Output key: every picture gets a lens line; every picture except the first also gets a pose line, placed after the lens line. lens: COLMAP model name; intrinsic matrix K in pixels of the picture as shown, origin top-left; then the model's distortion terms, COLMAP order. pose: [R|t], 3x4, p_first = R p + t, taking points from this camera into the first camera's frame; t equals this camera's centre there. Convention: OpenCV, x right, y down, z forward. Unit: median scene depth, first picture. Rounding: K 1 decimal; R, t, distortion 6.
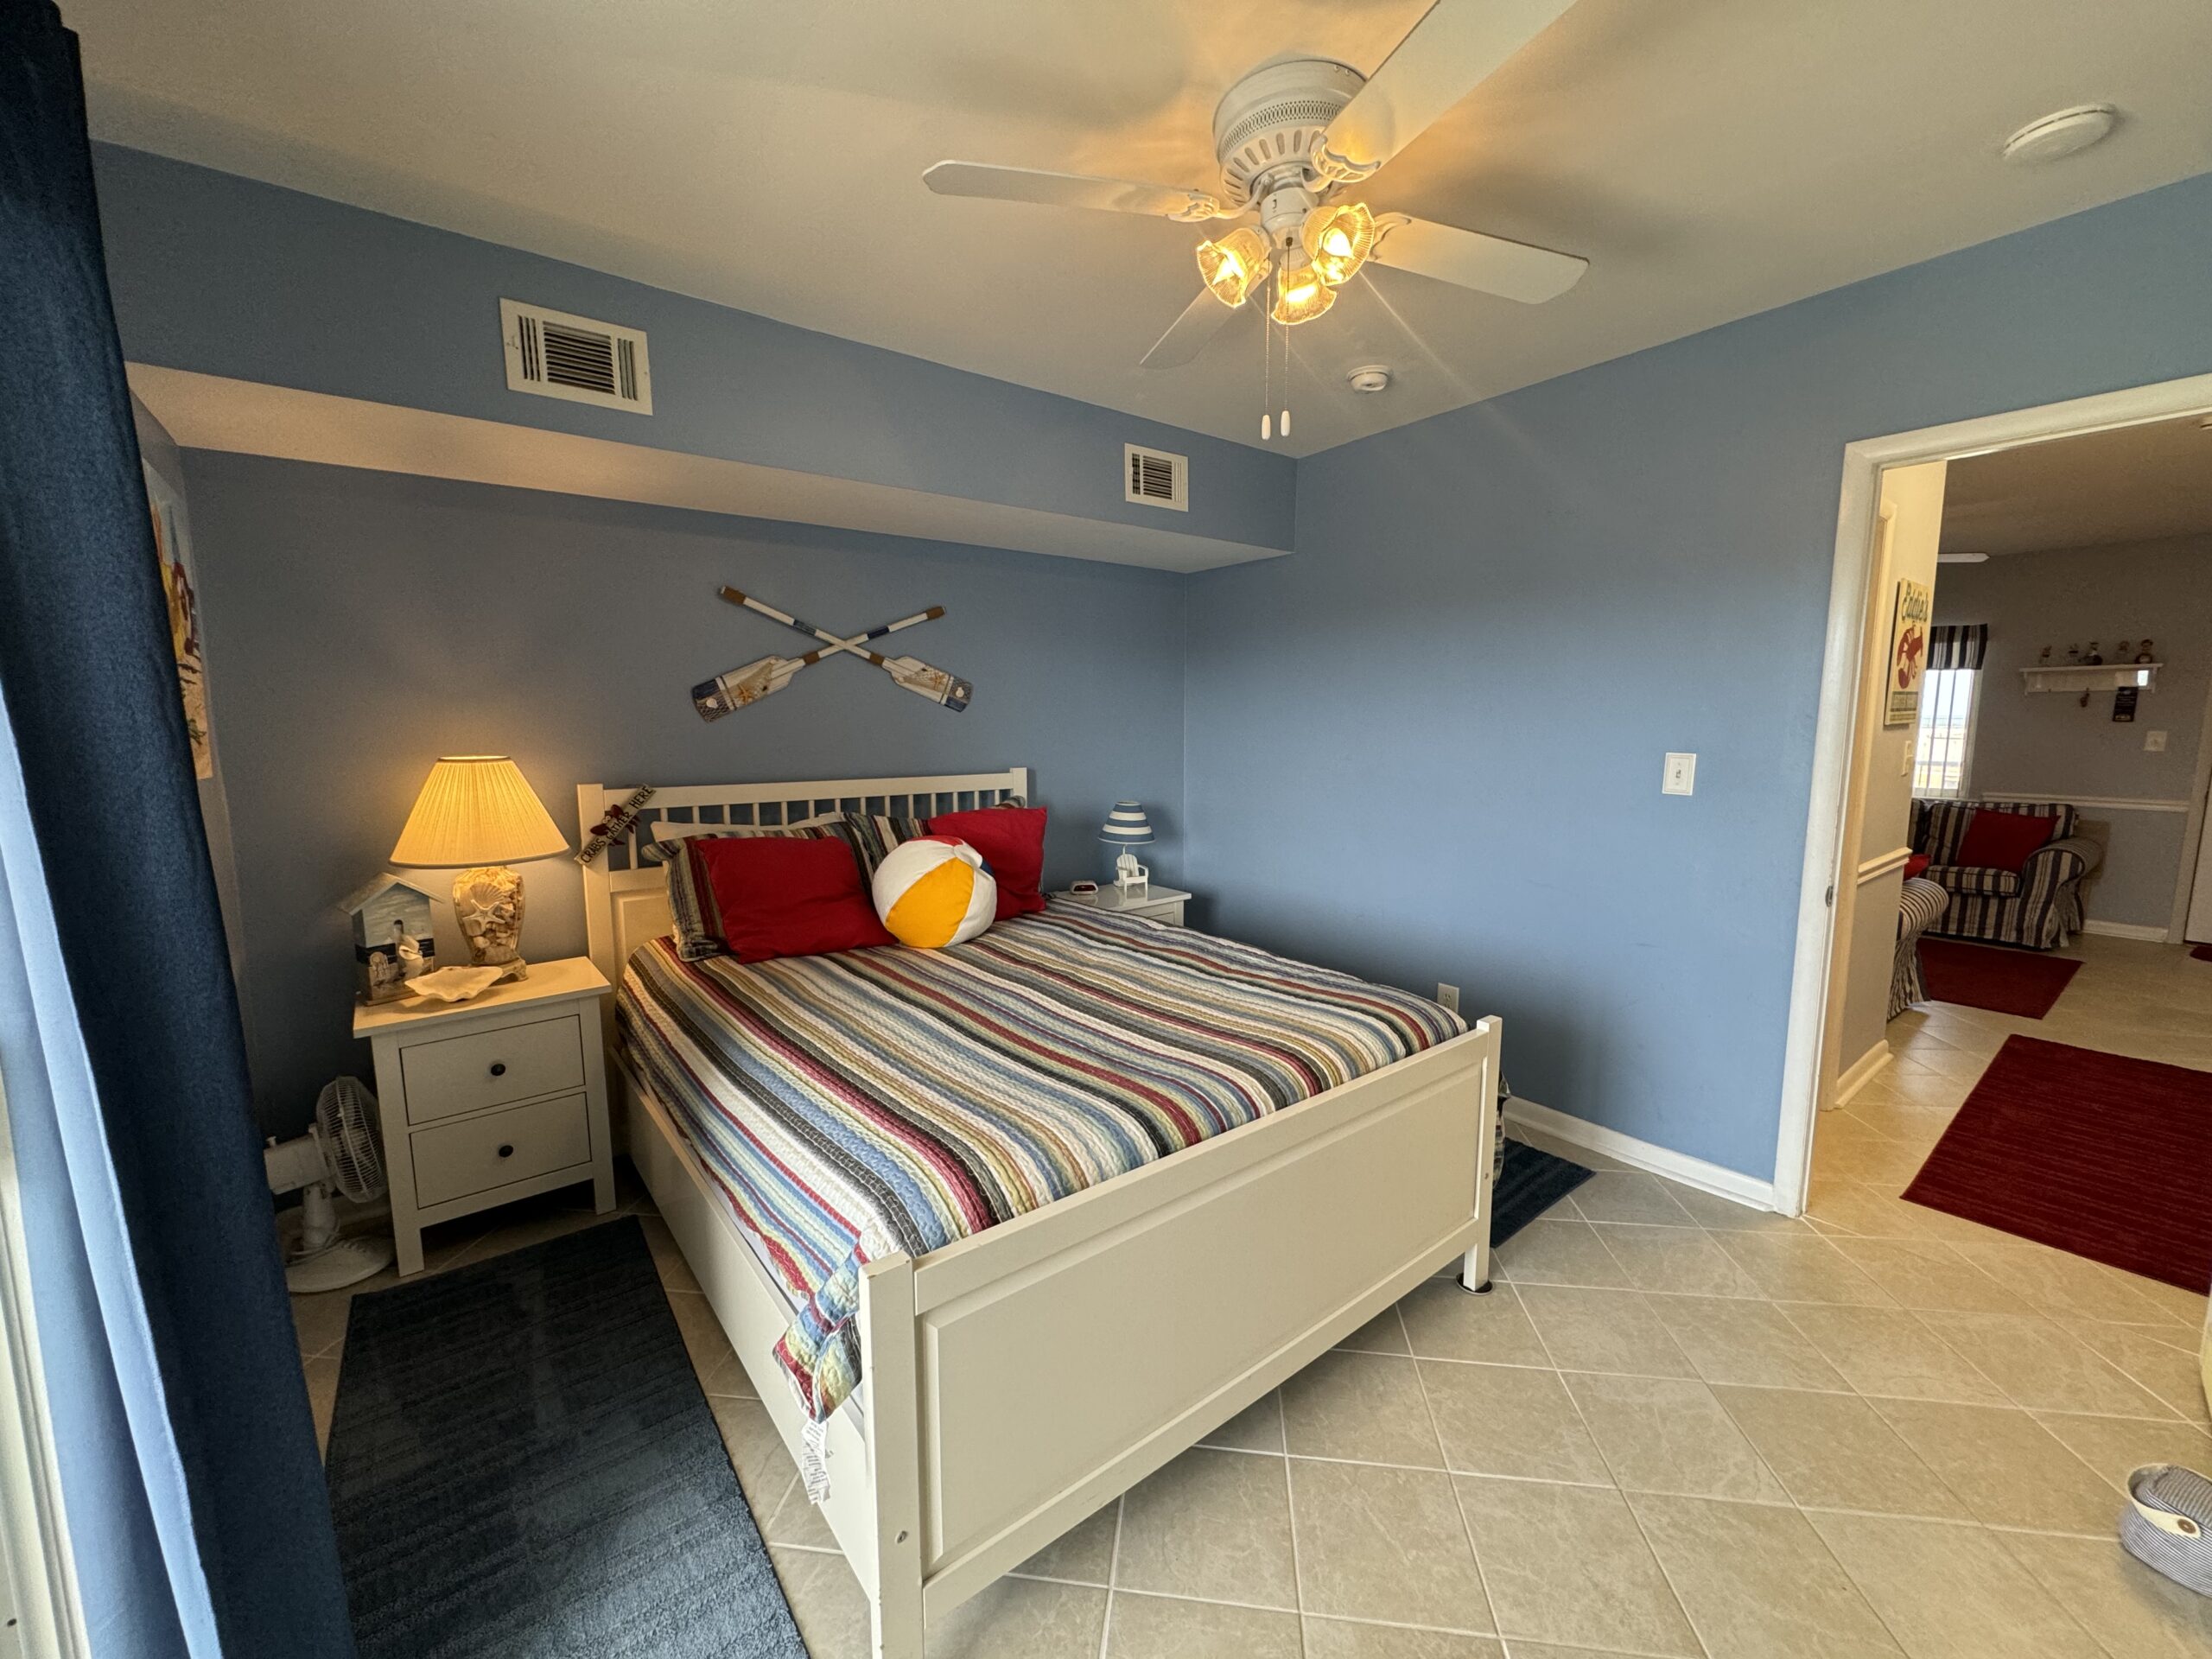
lens RADIAL K [[882.8, 0, 1106.6], [0, 882.8, 826.0], [0, 0, 1]] dist [-0.001963, 0.000257]
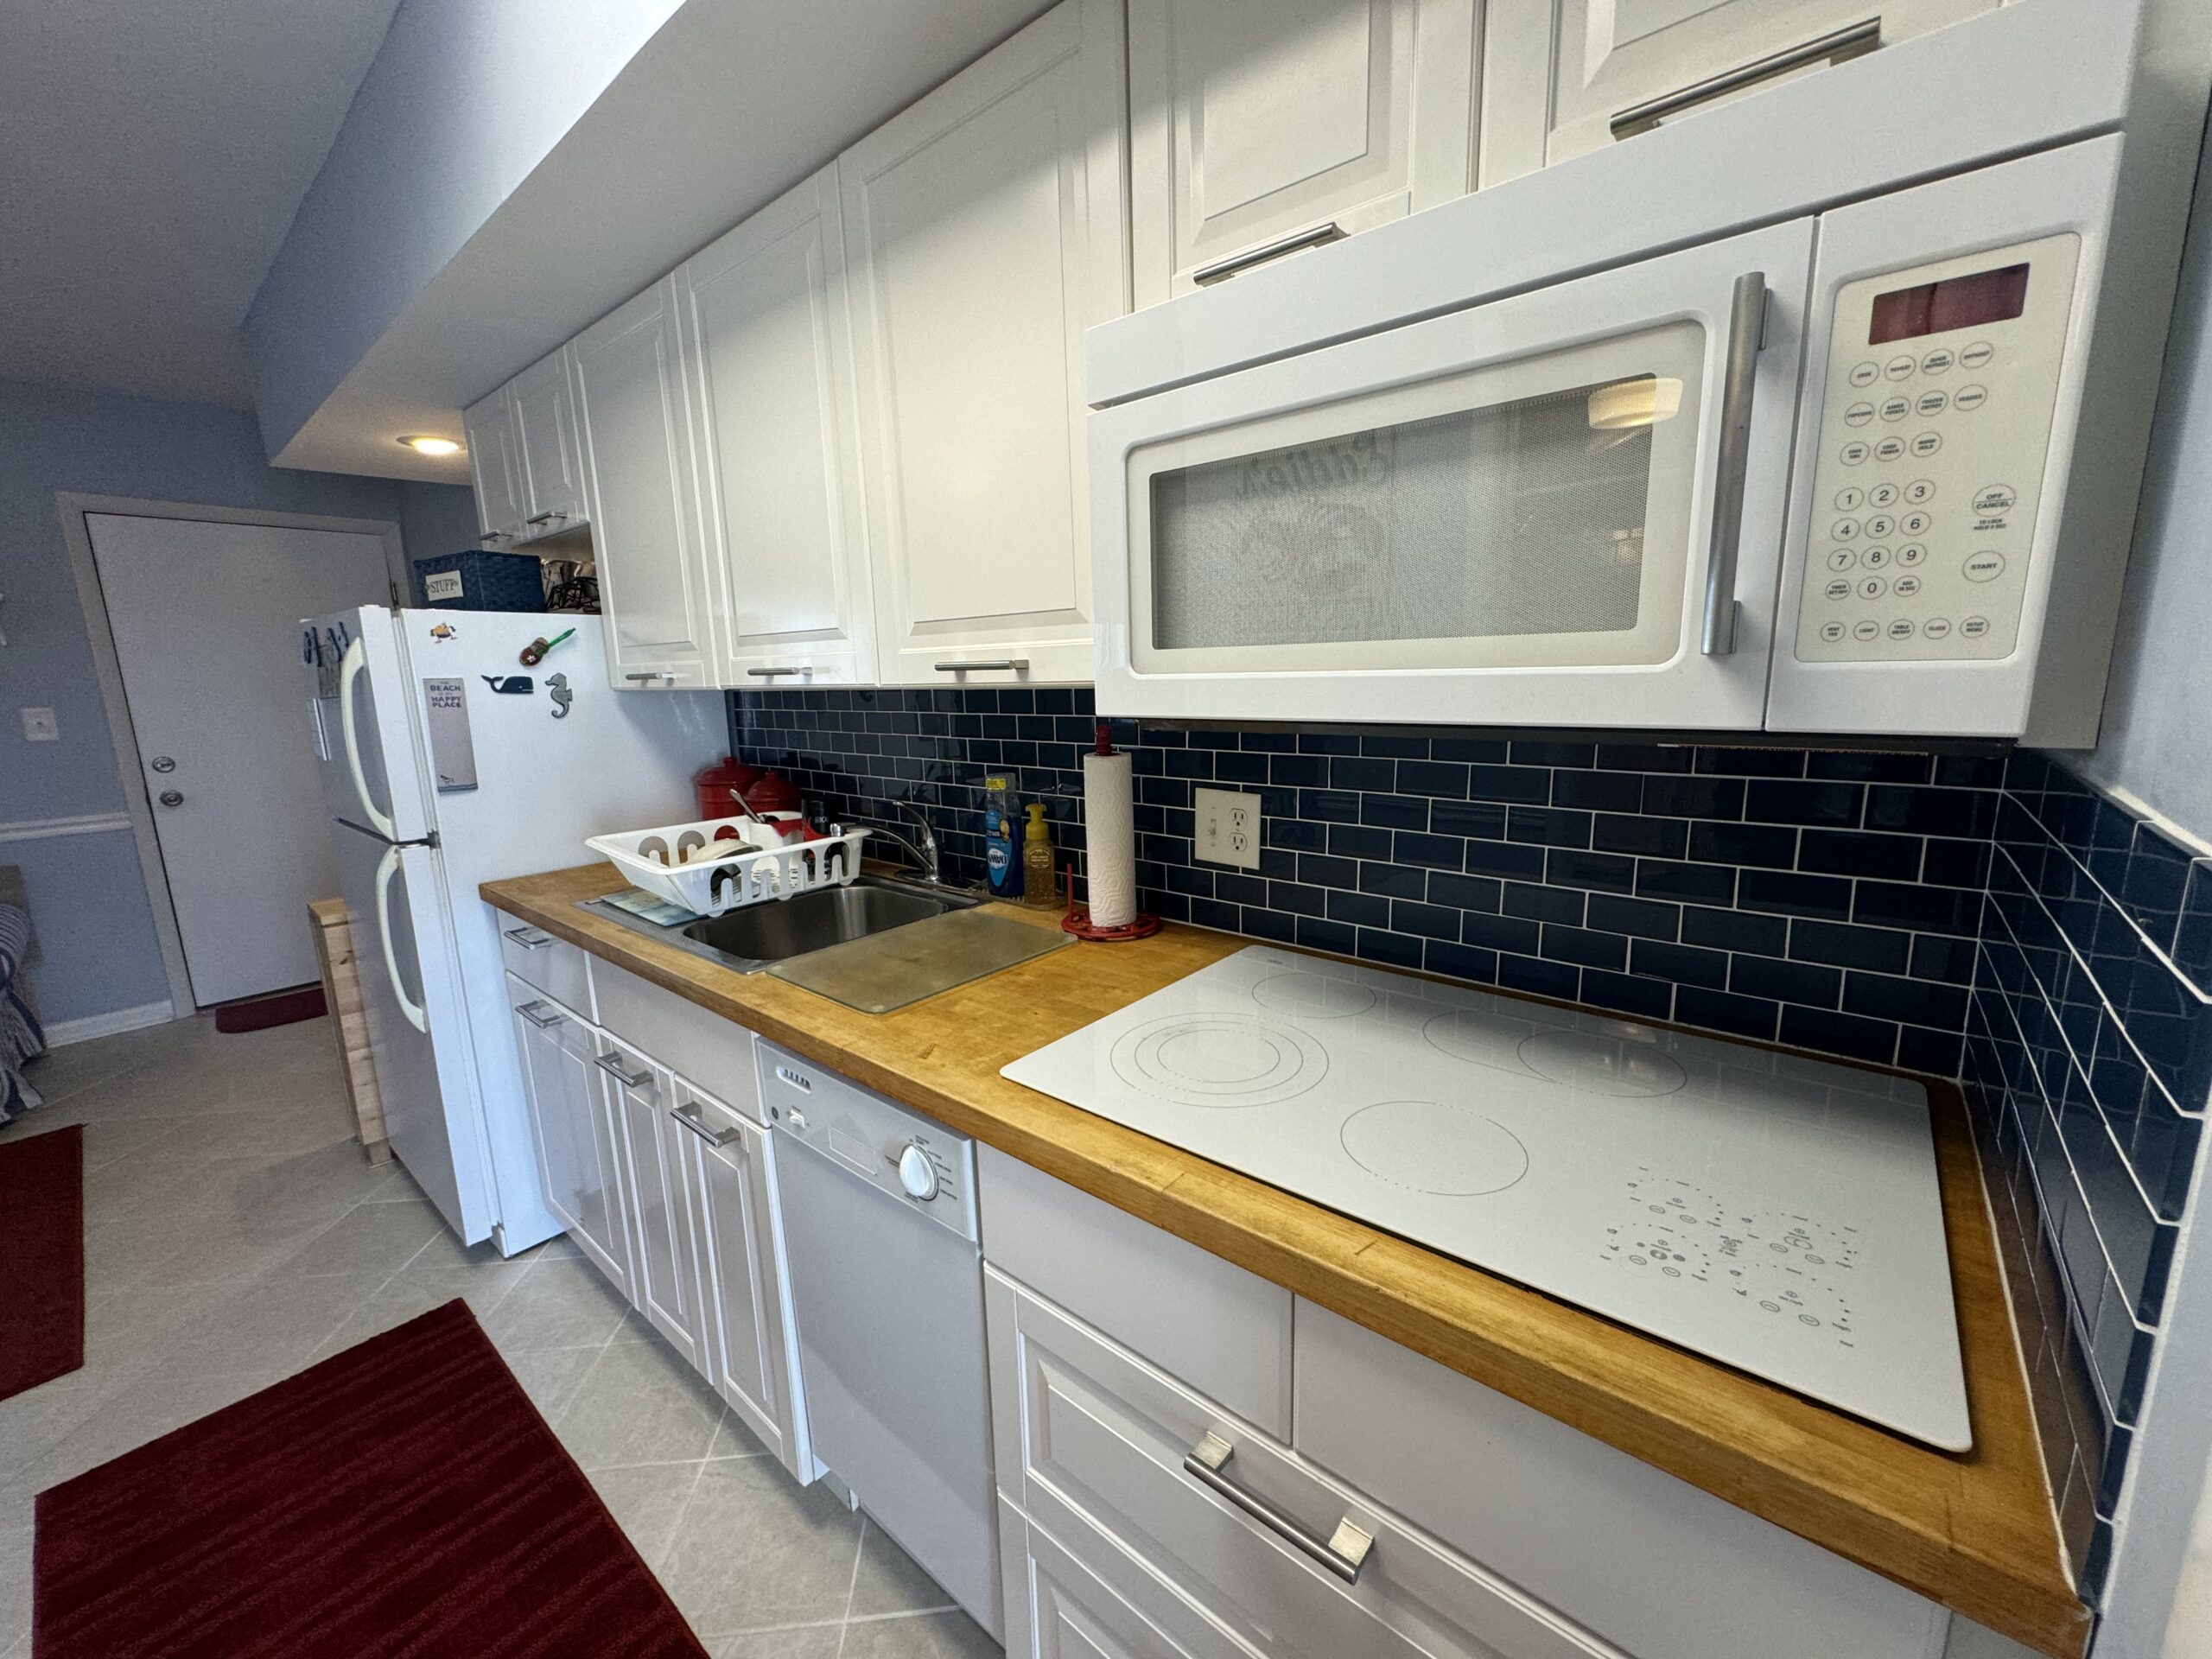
lens RADIAL K [[882.8, 0, 1112.4], [0, 882.8, 831.5], [0, 0, 1]] dist [-0.001963, 0.000257]
pose [[-0.204027, -0.175683, 0.963072, 0.437942], [0.153341, 0.965887, 0.208681, -0.038079], [-0.966881, 0.190255, -0.170128, 0.398792]]
